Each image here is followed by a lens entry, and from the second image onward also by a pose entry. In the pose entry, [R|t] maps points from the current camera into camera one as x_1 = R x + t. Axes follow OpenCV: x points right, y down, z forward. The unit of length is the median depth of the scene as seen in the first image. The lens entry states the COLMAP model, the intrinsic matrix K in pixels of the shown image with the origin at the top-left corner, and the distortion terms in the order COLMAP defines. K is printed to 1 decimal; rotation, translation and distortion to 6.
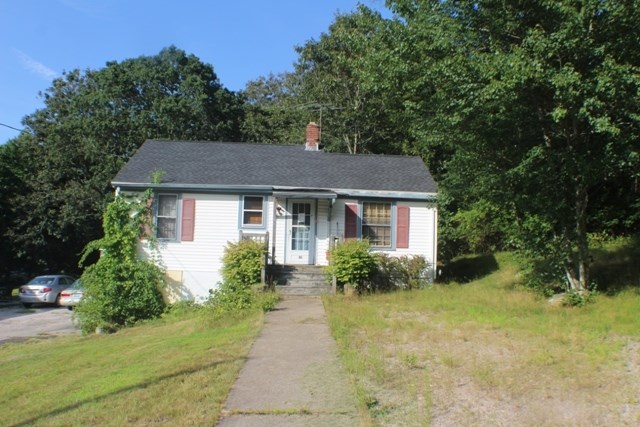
lens RADIAL K [[618.0, 0, 321.1], [0, 618.0, 213.9], [0, 0, 1]] dist [-0.163284, -0.007882]
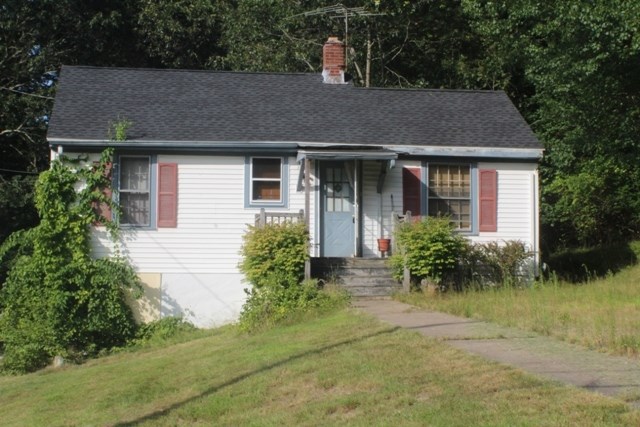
lens RADIAL K [[1618.8, 0, 319.4], [0, 1618.8, 212.8], [0, 0, 1]] dist [0.048955, 0.000000]
pose [[0.993238, -0.018889, 0.114551, -0.256156], [0.017454, 0.999756, 0.013513, 0.007996], [-0.114778, -0.011423, 0.993325, -0.743731]]
